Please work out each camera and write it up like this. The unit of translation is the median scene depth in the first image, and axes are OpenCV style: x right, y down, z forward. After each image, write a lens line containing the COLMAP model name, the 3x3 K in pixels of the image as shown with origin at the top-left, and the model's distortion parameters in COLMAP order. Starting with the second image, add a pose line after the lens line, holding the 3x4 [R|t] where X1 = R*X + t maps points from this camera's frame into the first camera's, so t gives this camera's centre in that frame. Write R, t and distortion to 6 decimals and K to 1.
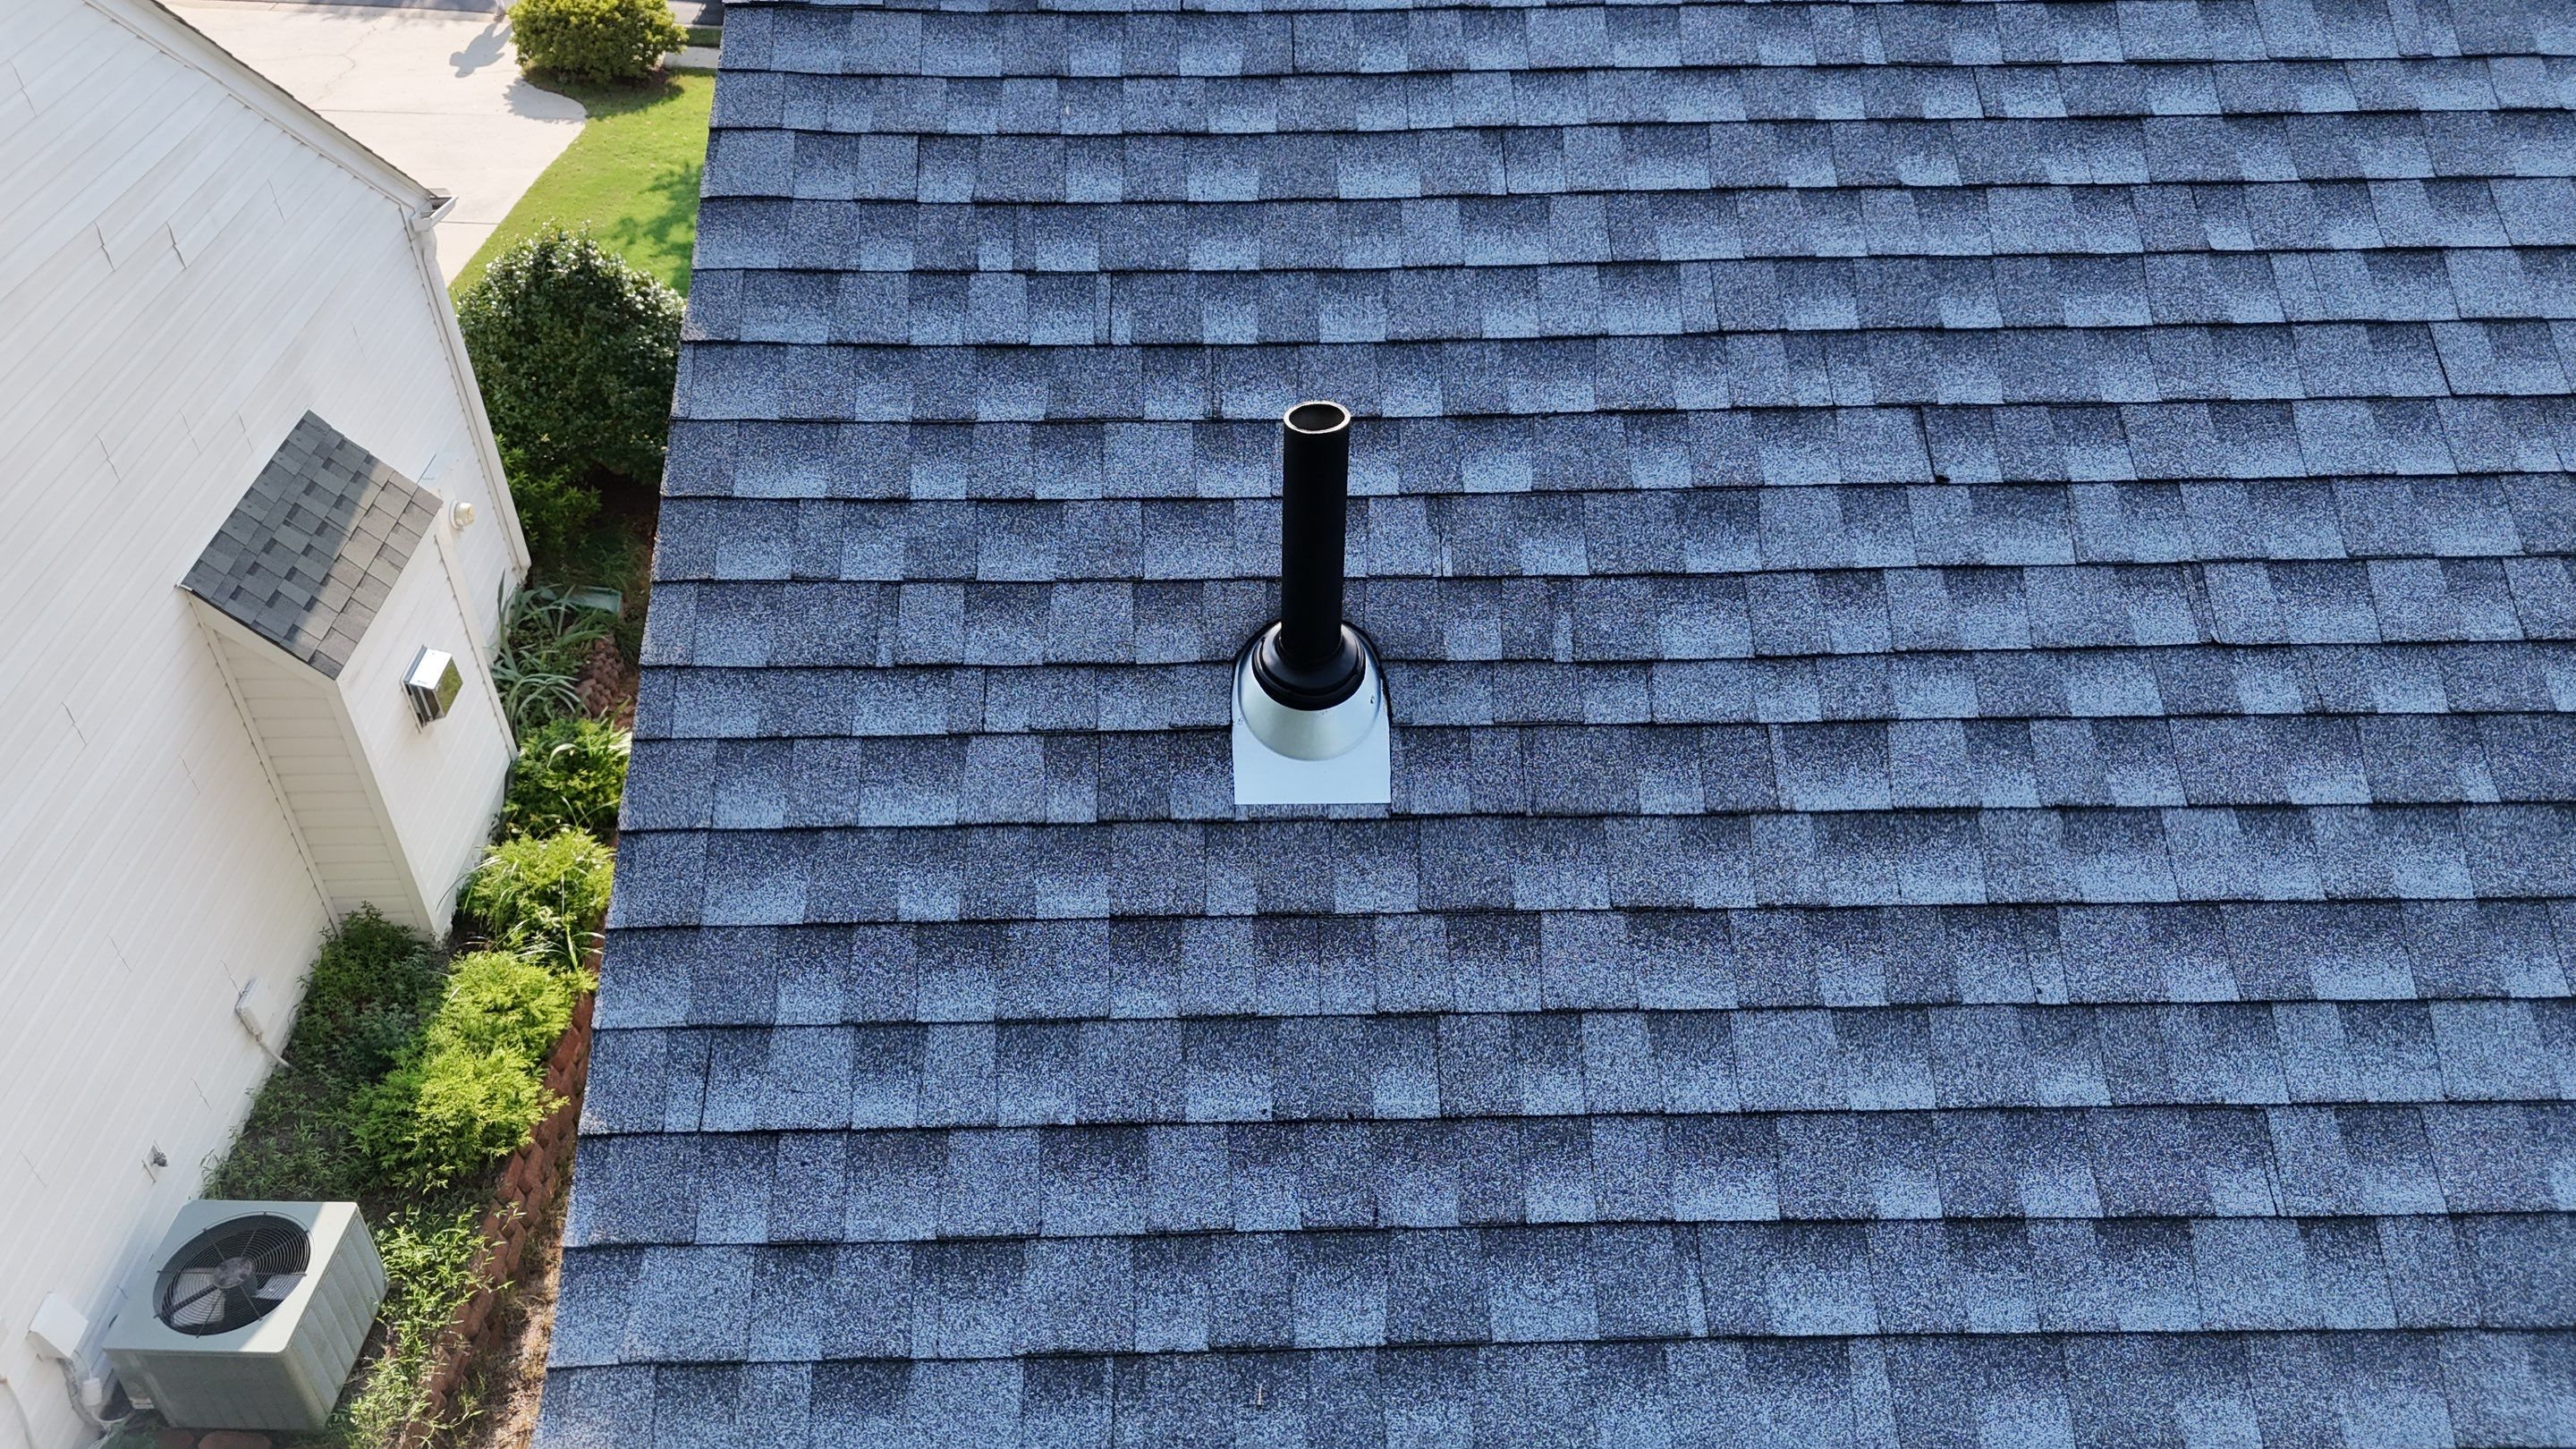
lens RADIAL K [[1934.7, 0, 1288.0], [0, 1934.7, 724.5], [0, 0, 1]] dist [0.053372, -0.037866]
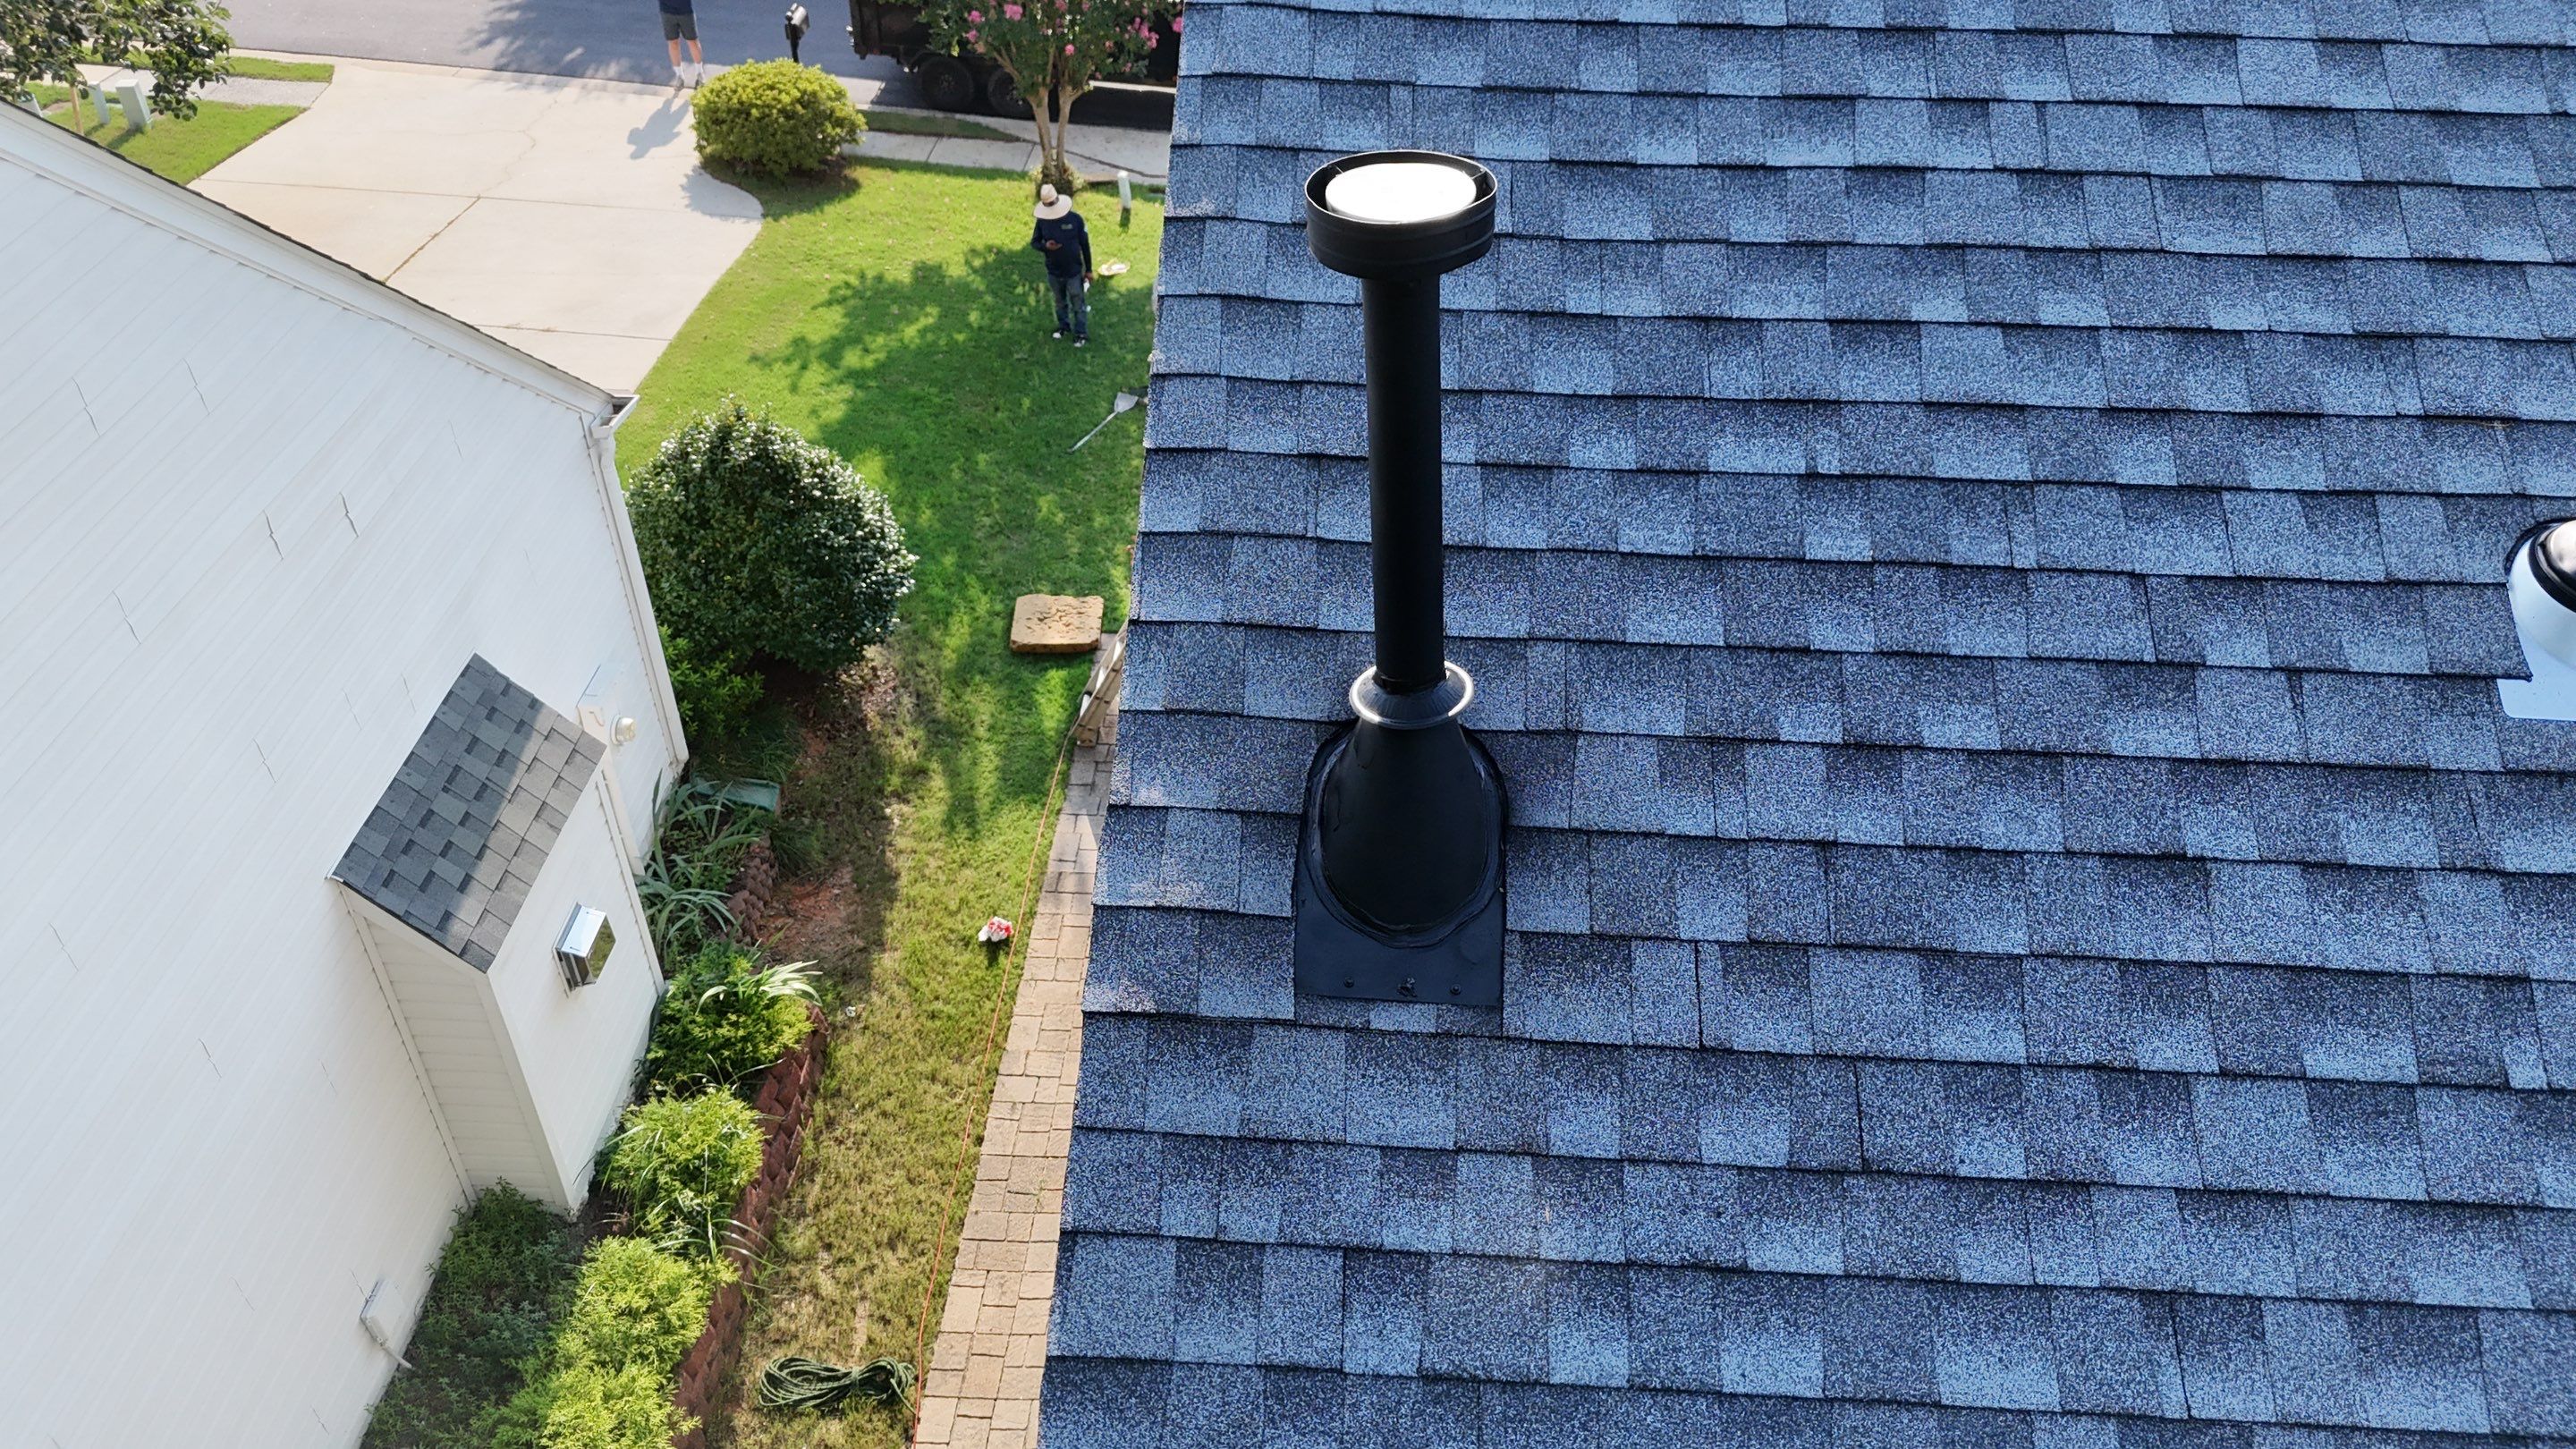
lens RADIAL K [[1934.7, 0, 1288.0], [0, 1934.7, 724.5], [0, 0, 1]] dist [0.053372, -0.037866]
pose [[0.996718, 0.057885, -0.056592, -0.055406], [-0.057870, 0.998322, 0.001899, -0.152530], [0.056607, 0.001382, 0.998396, 0.085072]]
